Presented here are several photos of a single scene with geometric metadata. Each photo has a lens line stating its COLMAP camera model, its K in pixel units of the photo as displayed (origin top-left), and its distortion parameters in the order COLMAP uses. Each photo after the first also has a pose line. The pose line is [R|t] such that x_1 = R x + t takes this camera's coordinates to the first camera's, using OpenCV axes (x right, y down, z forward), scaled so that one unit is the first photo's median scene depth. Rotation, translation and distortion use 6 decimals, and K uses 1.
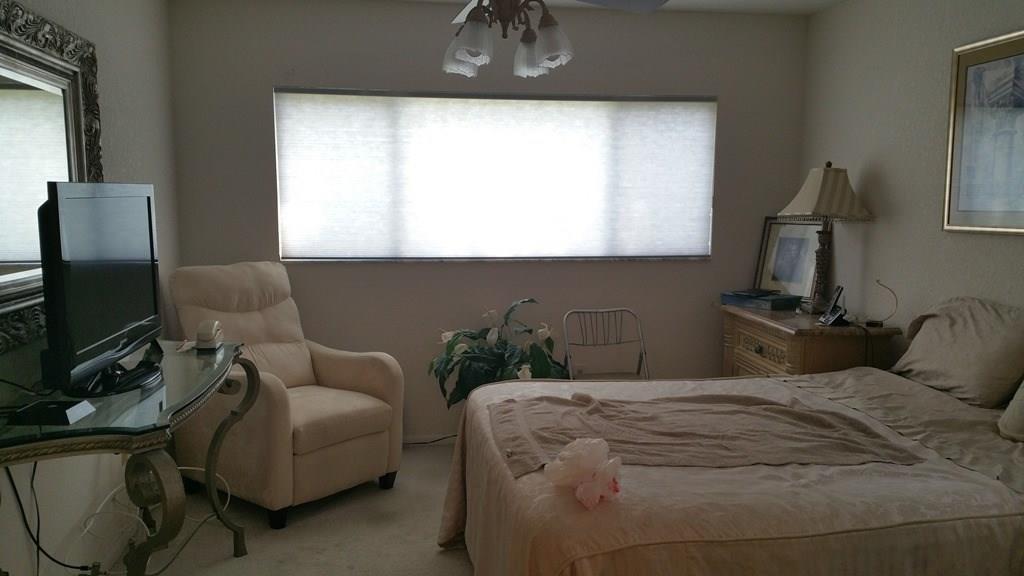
lens RADIAL K [[852.0, 0, 513.9], [0, 852.0, 309.9], [0, 0, 1]] dist [0.157042, -0.282363]
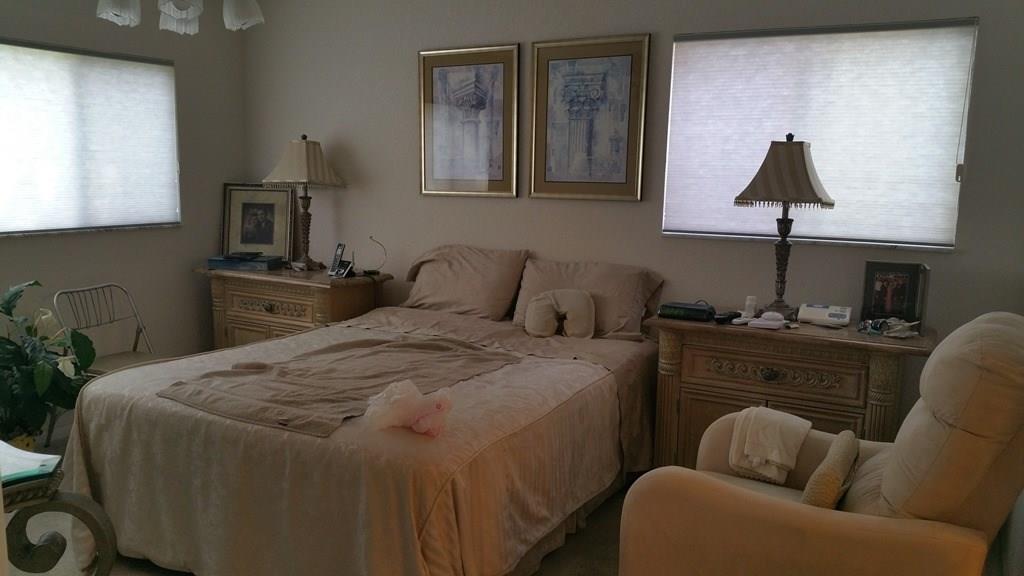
lens RADIAL K [[852.0, 0, 513.9], [0, 852.0, 309.9], [0, 0, 1]] dist [0.157042, -0.282363]
pose [[0.603728, -0.122667, 0.787696, -0.449066], [0.091894, 0.992212, 0.084084, -0.016178], [-0.791877, 0.021621, 0.610298, 0.117921]]
